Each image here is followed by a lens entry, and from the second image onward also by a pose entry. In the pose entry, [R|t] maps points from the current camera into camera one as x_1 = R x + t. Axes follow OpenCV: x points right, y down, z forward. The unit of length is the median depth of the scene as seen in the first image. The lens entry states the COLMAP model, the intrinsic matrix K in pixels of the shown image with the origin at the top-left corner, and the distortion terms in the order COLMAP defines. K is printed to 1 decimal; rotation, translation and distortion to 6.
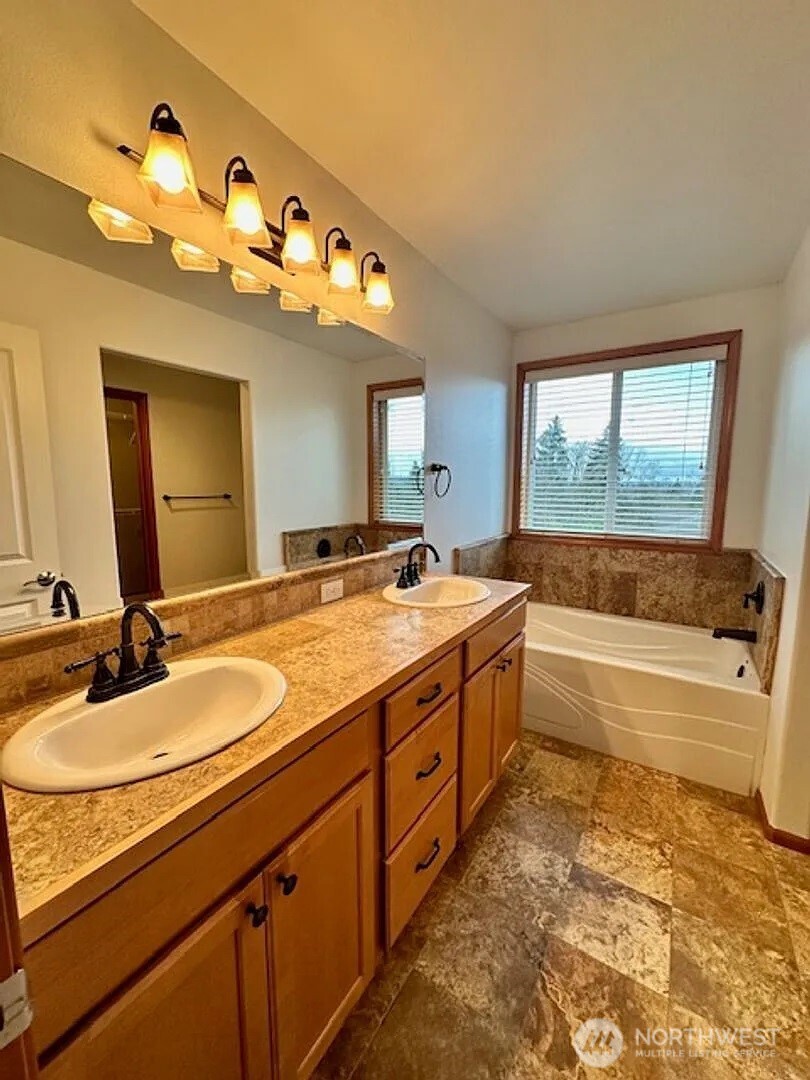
lens RADIAL K [[426.1, 0, 405.0], [0, 426.1, 540.0], [0, 0, 1]] dist [-0.003557, 0.000140]
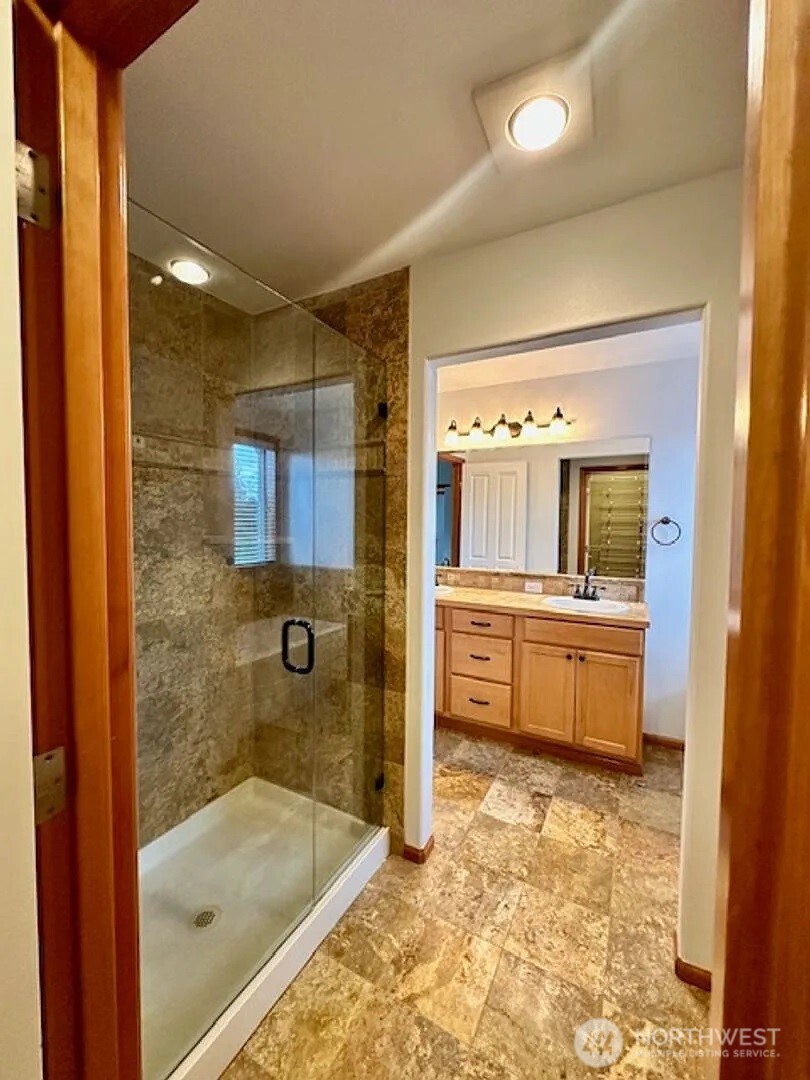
lens RADIAL K [[426.1, 0, 405.0], [0, 426.1, 540.0], [0, 0, 1]] dist [-0.003557, 0.000140]
pose [[0.061110, 0.025437, -0.997807, 1.900850], [-0.138751, 0.990186, 0.016744, -0.046968], [0.988440, 0.137424, 0.064040, 0.331177]]
